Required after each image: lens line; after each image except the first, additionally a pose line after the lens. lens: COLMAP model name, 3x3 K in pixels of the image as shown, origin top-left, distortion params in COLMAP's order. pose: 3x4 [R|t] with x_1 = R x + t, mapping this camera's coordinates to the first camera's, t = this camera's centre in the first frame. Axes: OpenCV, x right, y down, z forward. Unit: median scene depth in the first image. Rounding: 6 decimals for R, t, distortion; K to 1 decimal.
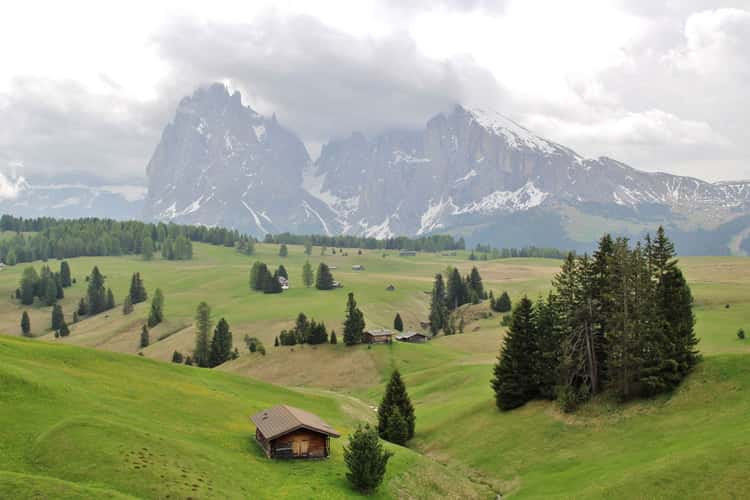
lens RADIAL K [[913.7, 0, 372.6], [0, 913.7, 246.8], [0, 0, 1]] dist [-0.061989, 0.000000]
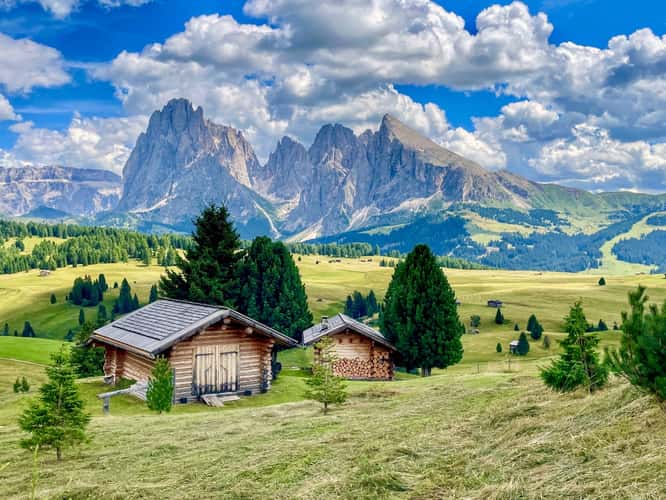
lens RADIAL K [[771.4, 0, 315.3], [0, 771.4, 230.1], [0, 0, 1]] dist [0.063611, 0.000000]
pose [[0.999639, 0.025818, 0.007440, -0.000161], [-0.025761, 0.999639, -0.007675, -0.031814], [-0.007636, 0.007480, 0.999943, -0.159251]]
